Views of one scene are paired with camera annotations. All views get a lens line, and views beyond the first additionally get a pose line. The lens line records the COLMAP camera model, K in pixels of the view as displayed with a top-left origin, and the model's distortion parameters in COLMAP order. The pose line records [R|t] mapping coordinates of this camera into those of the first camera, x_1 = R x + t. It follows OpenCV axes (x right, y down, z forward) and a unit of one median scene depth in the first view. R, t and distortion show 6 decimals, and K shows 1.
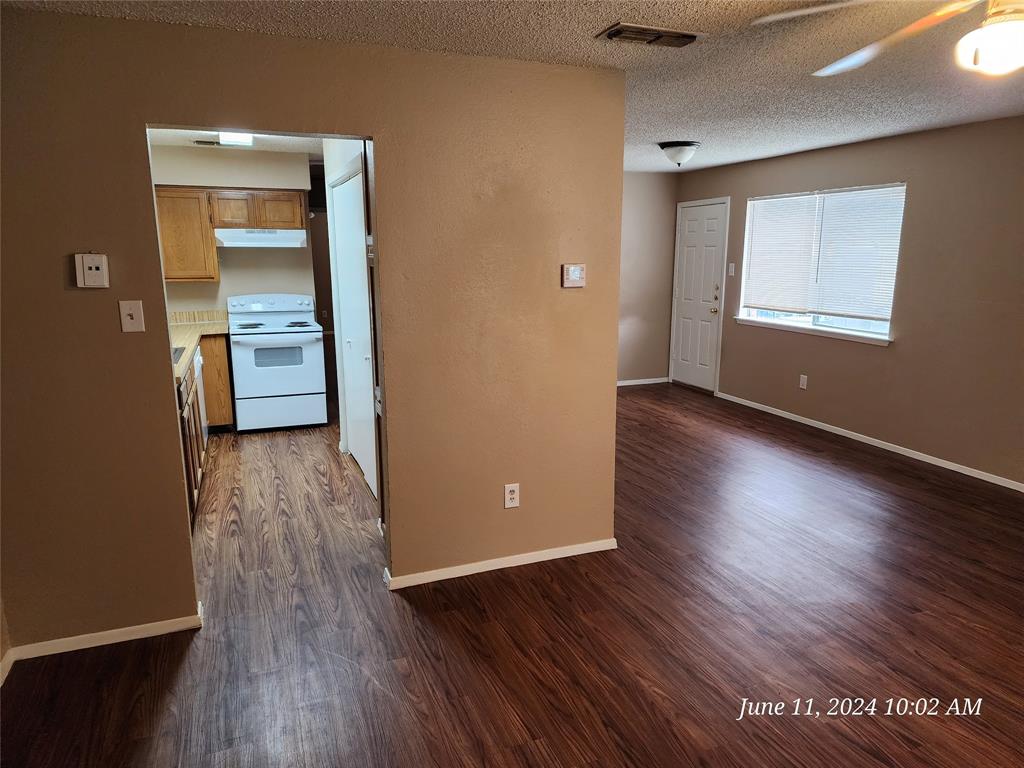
lens RADIAL K [[680.9, 0, 516.5], [0, 680.9, 388.7], [0, 0, 1]] dist [0.085230, -0.079439]
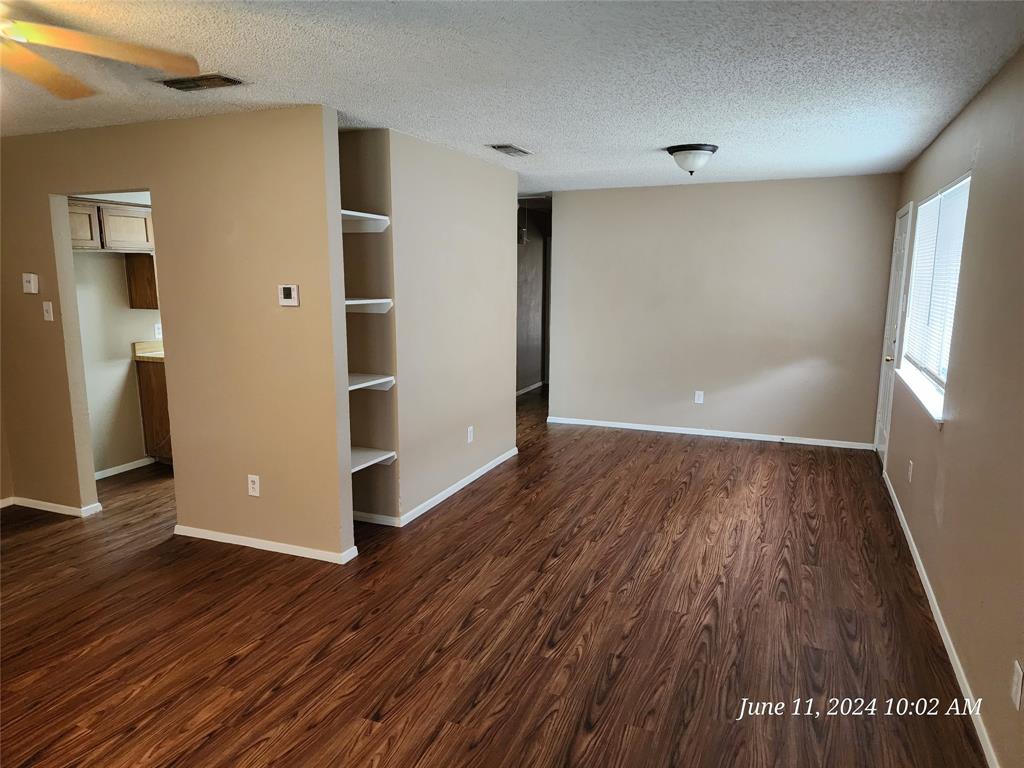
lens RADIAL K [[680.9, 0, 516.5], [0, 680.9, 388.7], [0, 0, 1]] dist [0.085230, -0.079439]
pose [[0.722277, 0.119569, -0.681189, 1.079543], [-0.142327, 0.989557, 0.022785, -0.092772], [0.676800, 0.080495, 0.731753, 0.440041]]
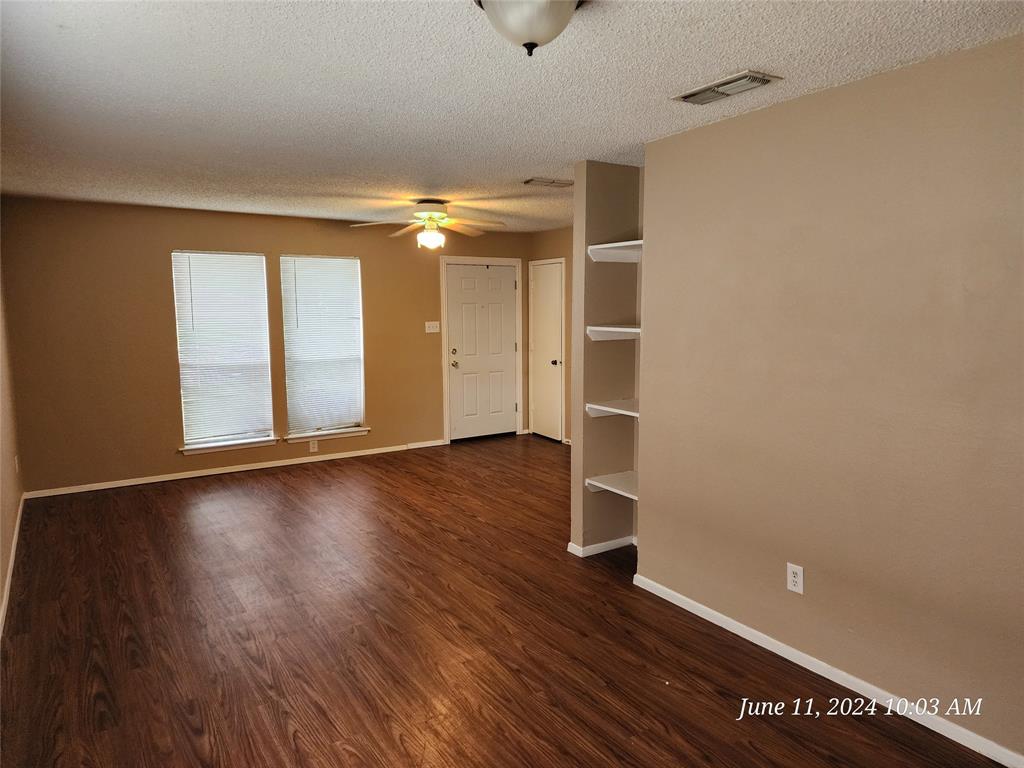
lens RADIAL K [[680.9, 0, 516.5], [0, 680.9, 388.7], [0, 0, 1]] dist [0.085230, -0.079439]
pose [[-0.978450, 0.030857, -0.204166, 0.499449], [-0.036367, 0.947562, 0.317497, -0.434699], [0.203256, 0.318080, -0.926019, 2.149964]]
